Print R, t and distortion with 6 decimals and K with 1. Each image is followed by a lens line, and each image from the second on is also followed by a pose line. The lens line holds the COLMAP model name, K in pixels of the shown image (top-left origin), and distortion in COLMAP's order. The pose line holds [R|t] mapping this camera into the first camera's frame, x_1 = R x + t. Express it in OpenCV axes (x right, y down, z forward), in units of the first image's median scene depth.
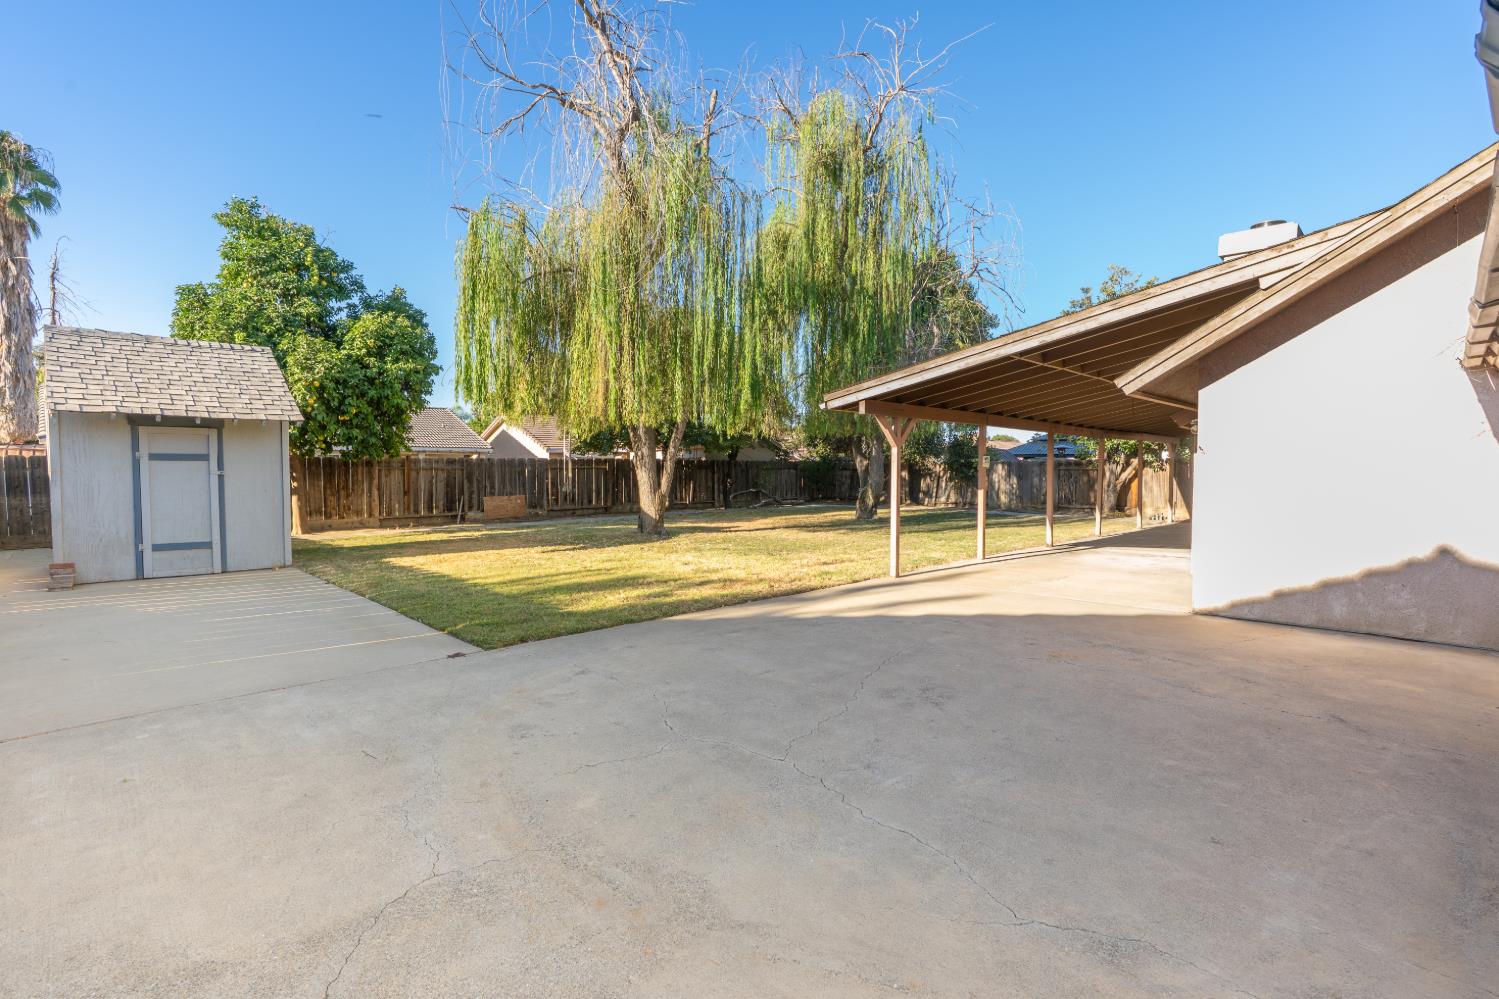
lens RADIAL K [[734.5, 0, 749.5], [0, 734.5, 499.5], [0, 0, 1]] dist [-0.003012, -0.000408]
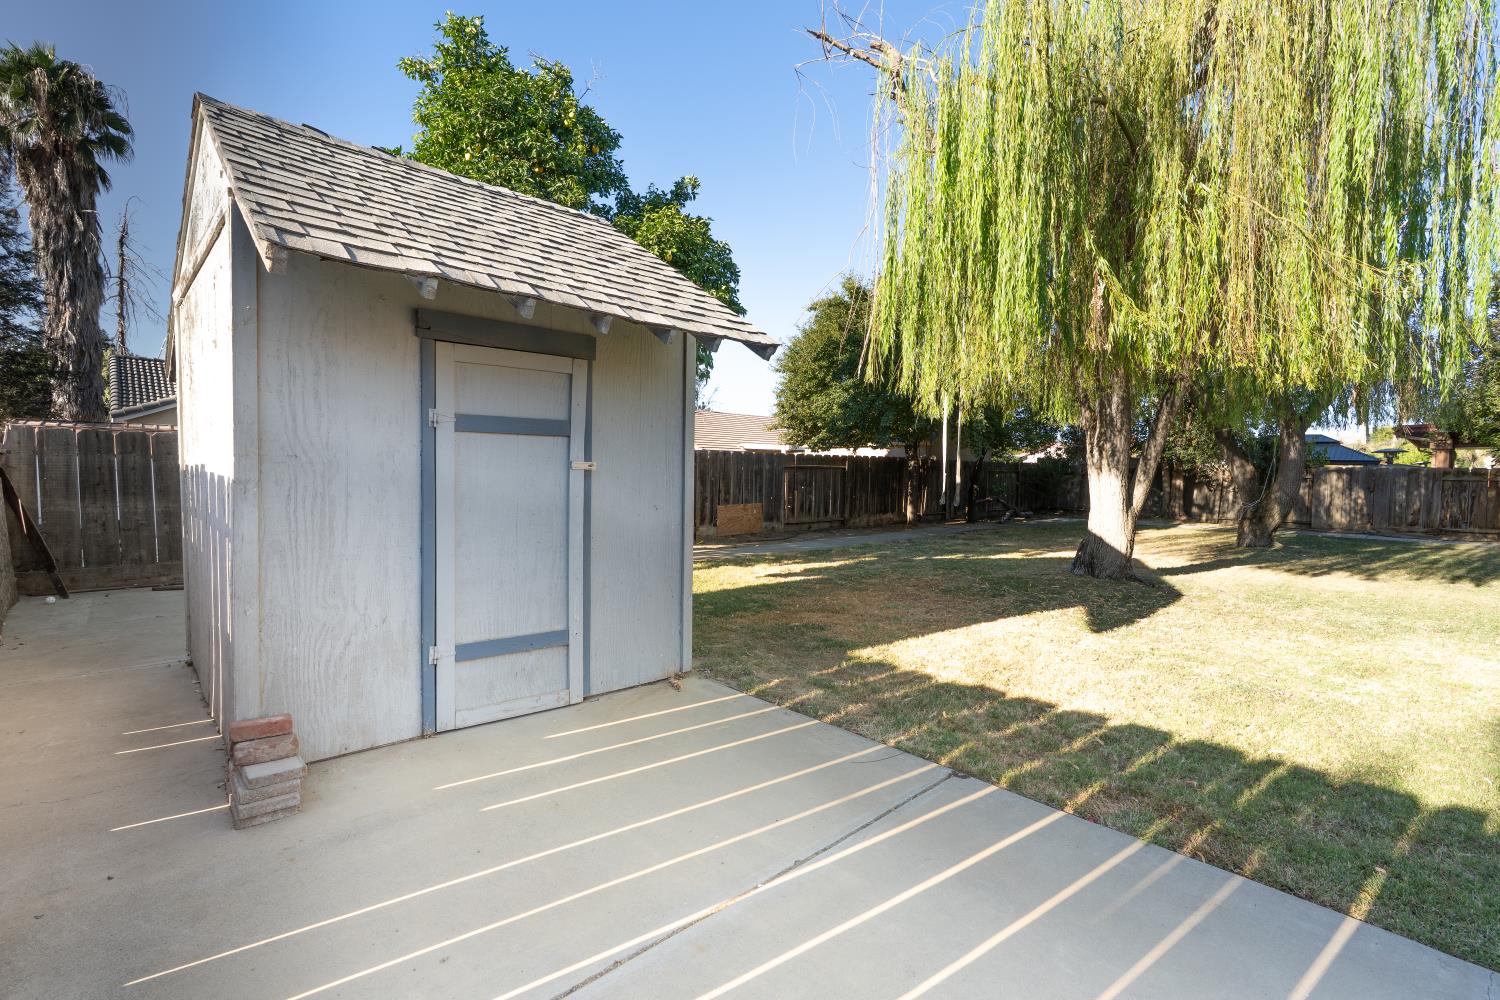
lens RADIAL K [[723.0, 0, 750.0], [0, 723.0, 500.0], [0, 0, 1]] dist [-0.001270, 0.000059]
pose [[0.999295, 0.019436, -0.032115, -0.266793], [-0.019437, 0.999811, 0.000279, -0.008337], [0.032115, 0.000345, 0.999484, 0.254670]]
